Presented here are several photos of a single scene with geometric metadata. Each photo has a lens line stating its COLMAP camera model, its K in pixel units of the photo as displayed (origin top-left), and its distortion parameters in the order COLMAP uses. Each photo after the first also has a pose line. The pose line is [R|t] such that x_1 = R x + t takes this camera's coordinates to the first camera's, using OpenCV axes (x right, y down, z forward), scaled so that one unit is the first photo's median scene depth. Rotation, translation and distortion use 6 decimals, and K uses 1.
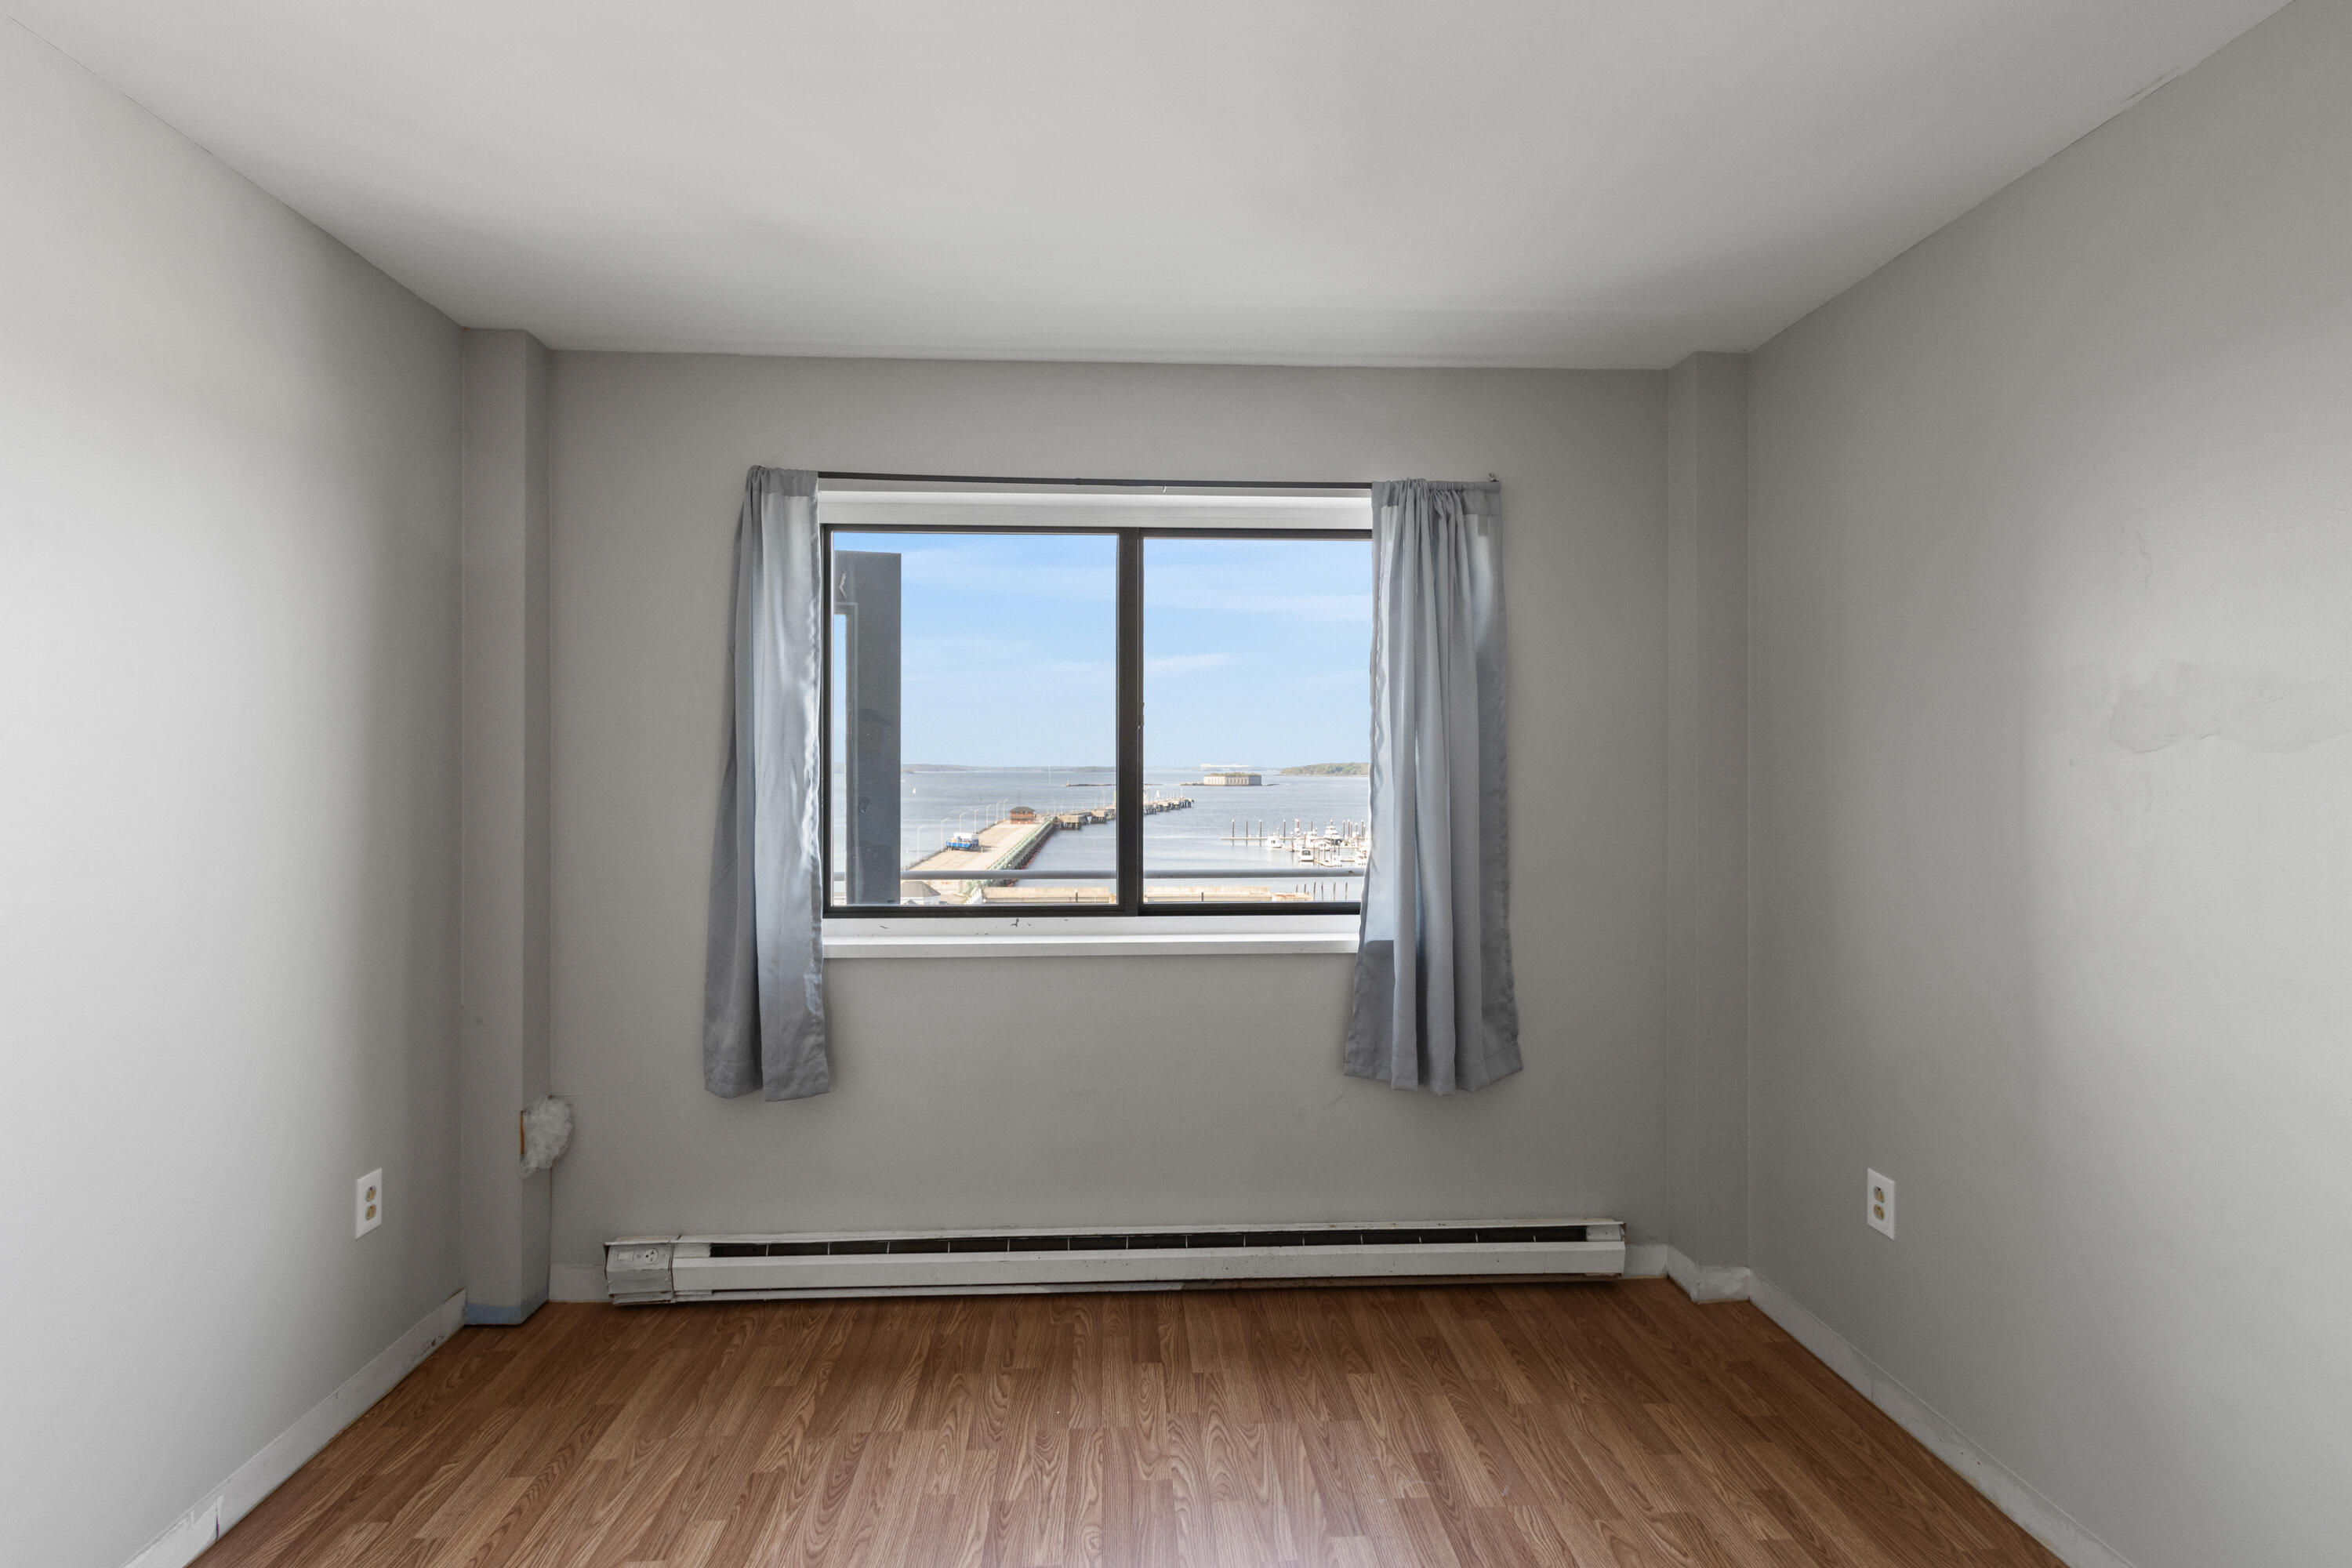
lens RADIAL K [[1120.7, 0, 1174.6], [0, 1120.7, 771.7], [0, 0, 1]] dist [0.000660, -0.000465]
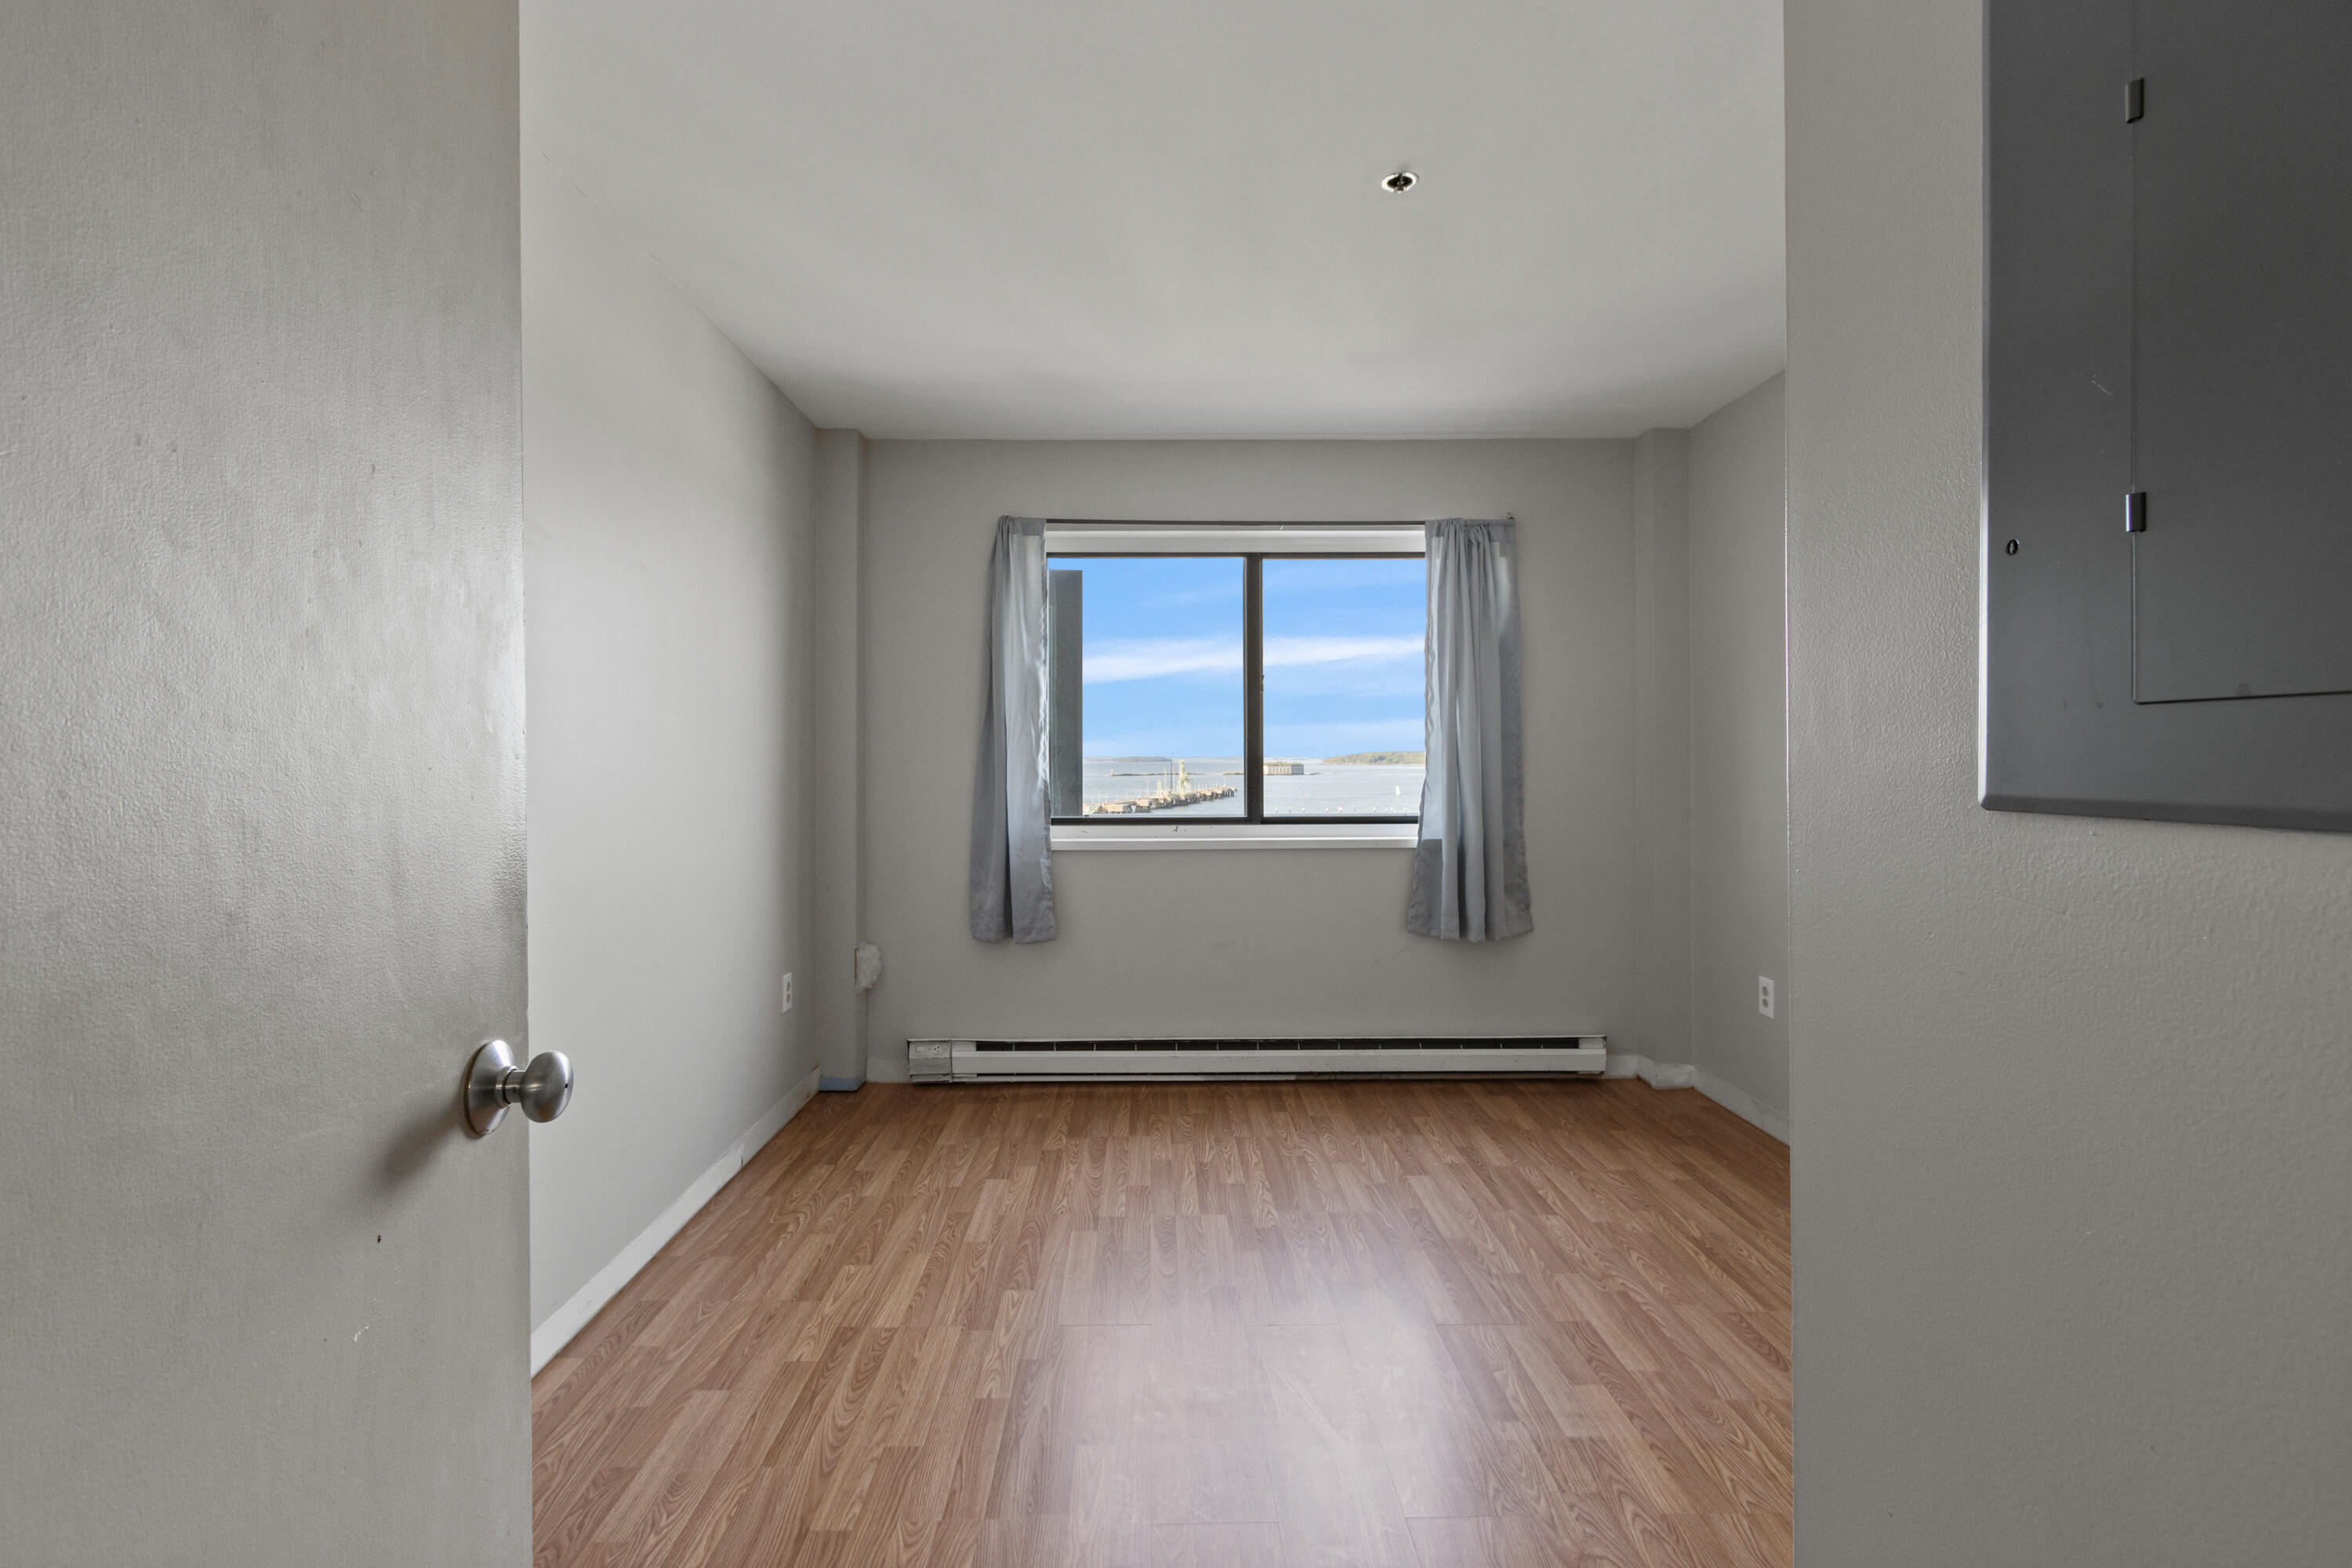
lens RADIAL K [[1121.8, 0, 1169.4], [0, 1121.8, 754.2], [0, 0, 1]] dist [-0.000149, -0.000017]
pose [[0.999125, -0.003619, -0.041658, -0.096956], [0.003322, 0.999969, -0.007192, 0.053305], [0.041682, 0.007048, 0.999106, -0.469946]]
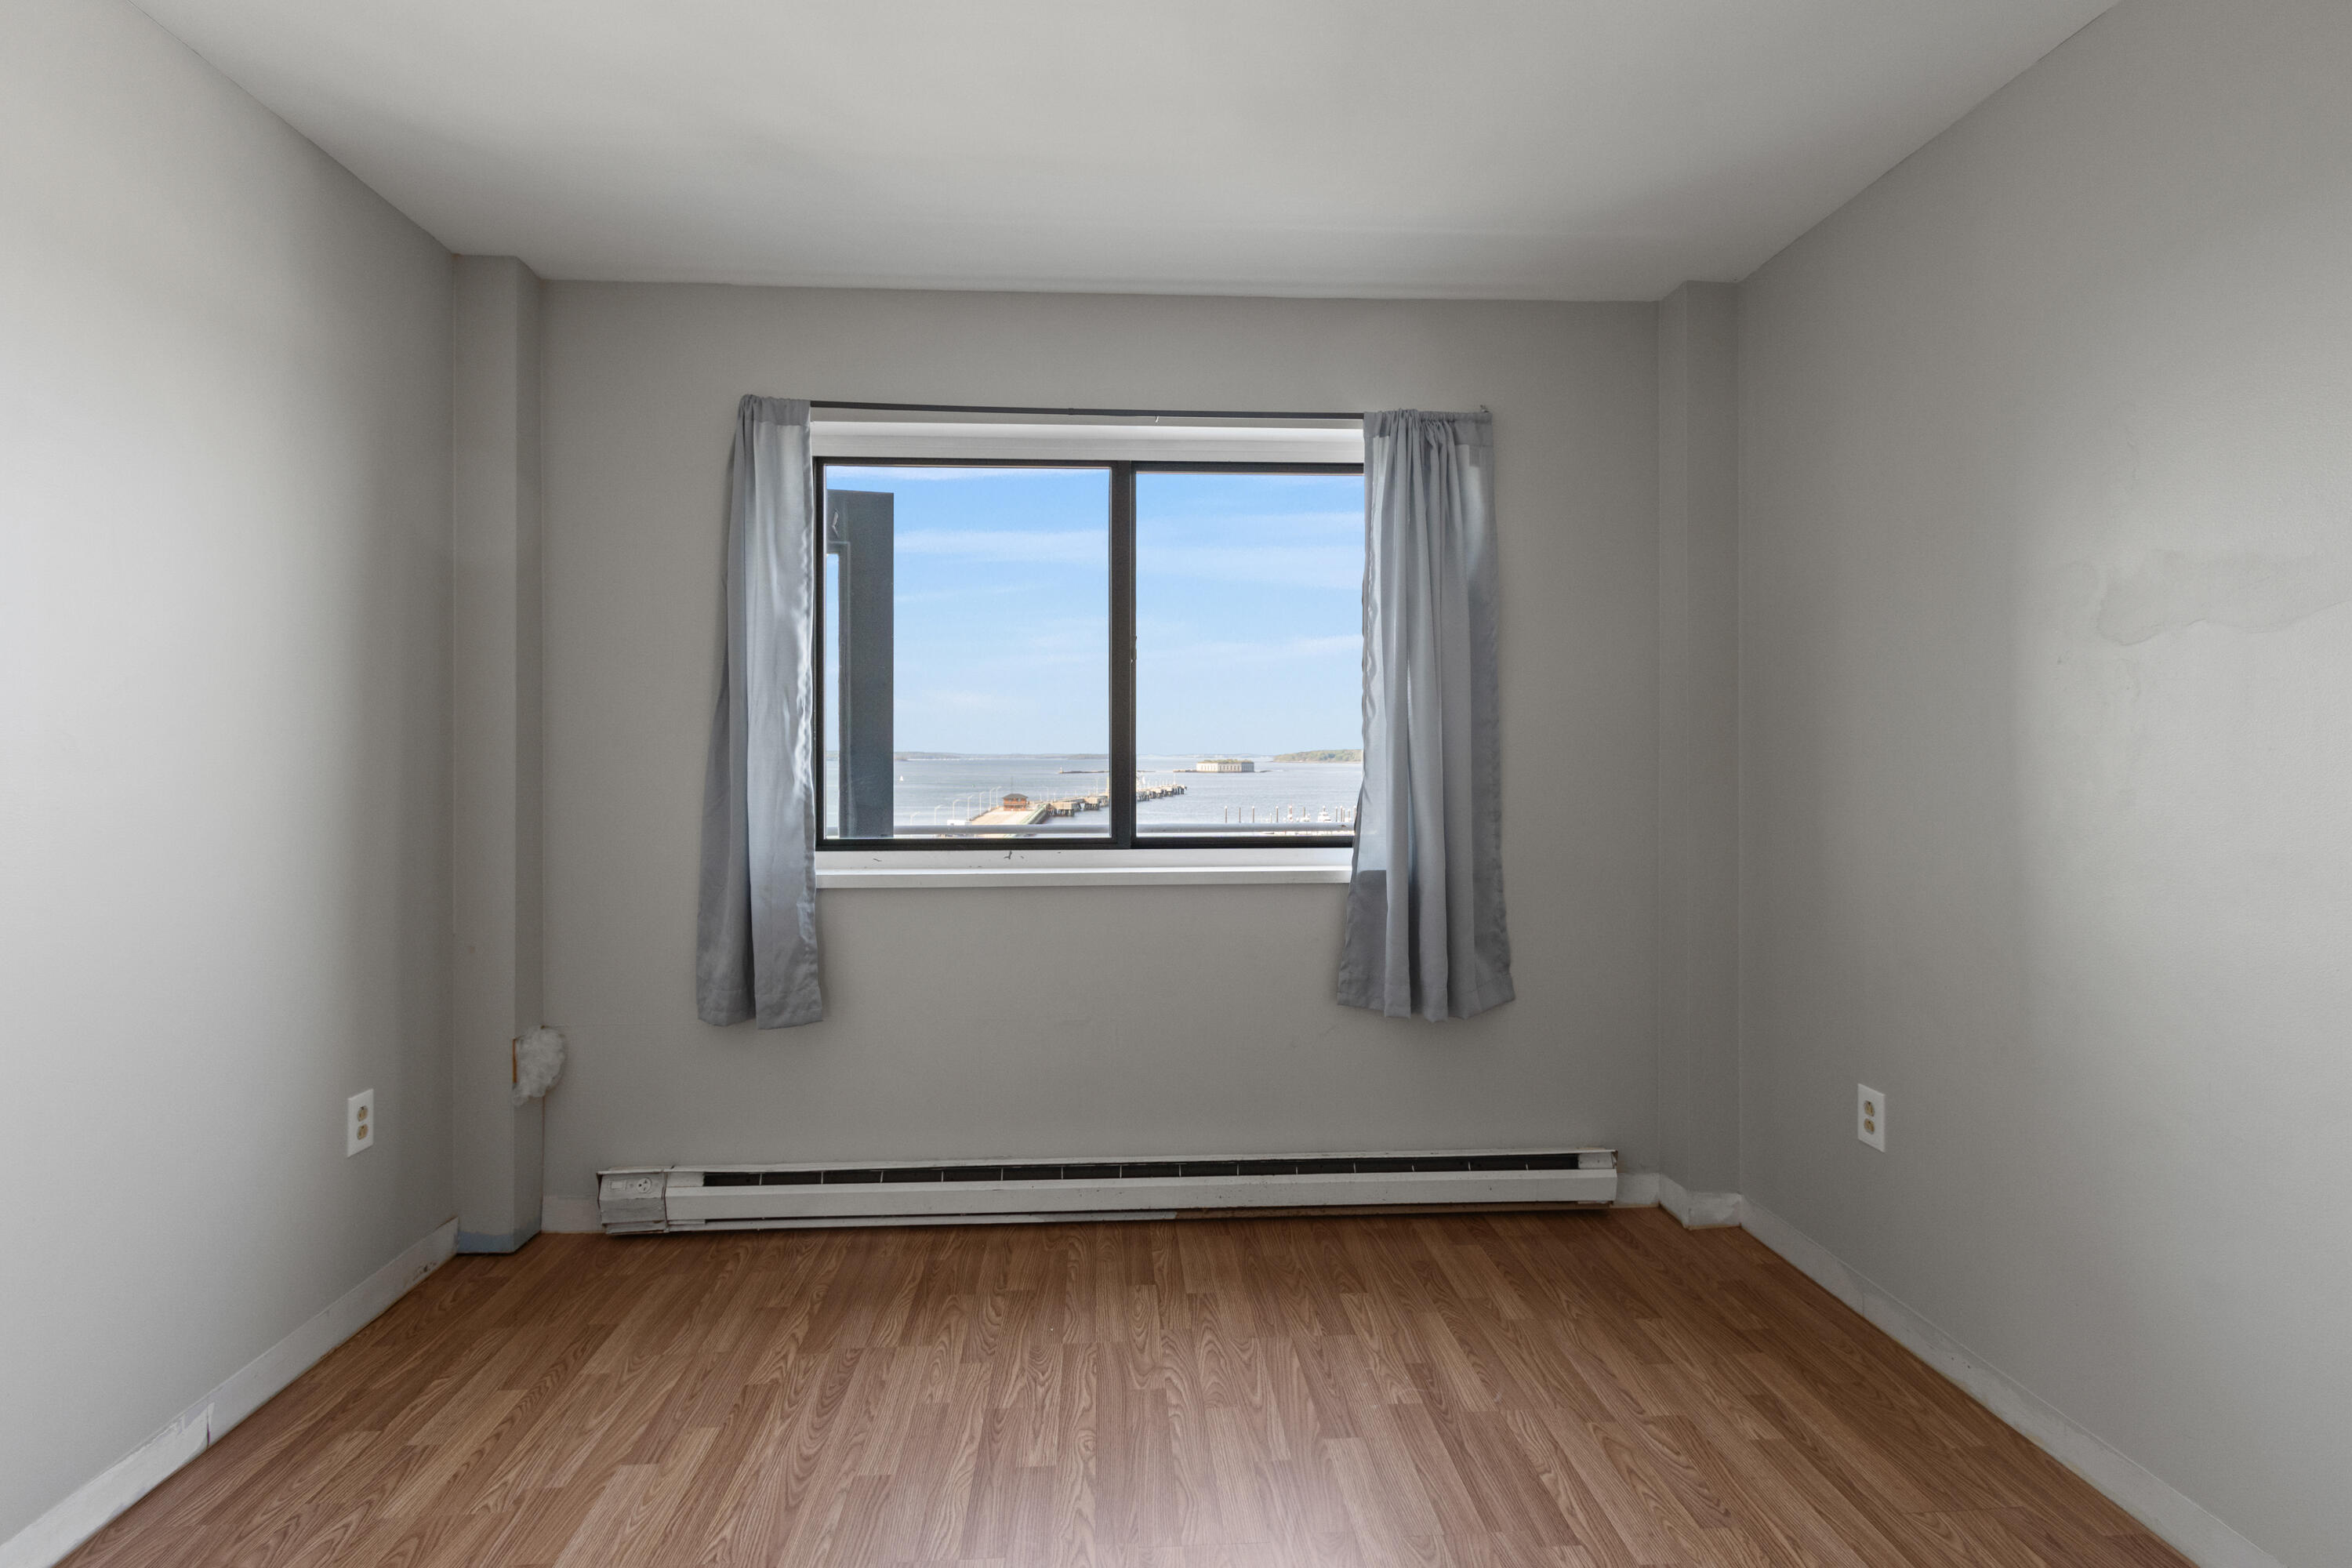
lens RADIAL K [[1119.0, 0, 1173.2], [0, 1119.0, 759.3], [0, 0, 1]] dist [0.000801, -0.000047]
pose [[0.999986, -0.001697, 0.004953, 0.000174], [0.001698, 0.999999, -0.000222, 0.053343], [-0.004952, 0.000230, 0.999988, 0.000005]]
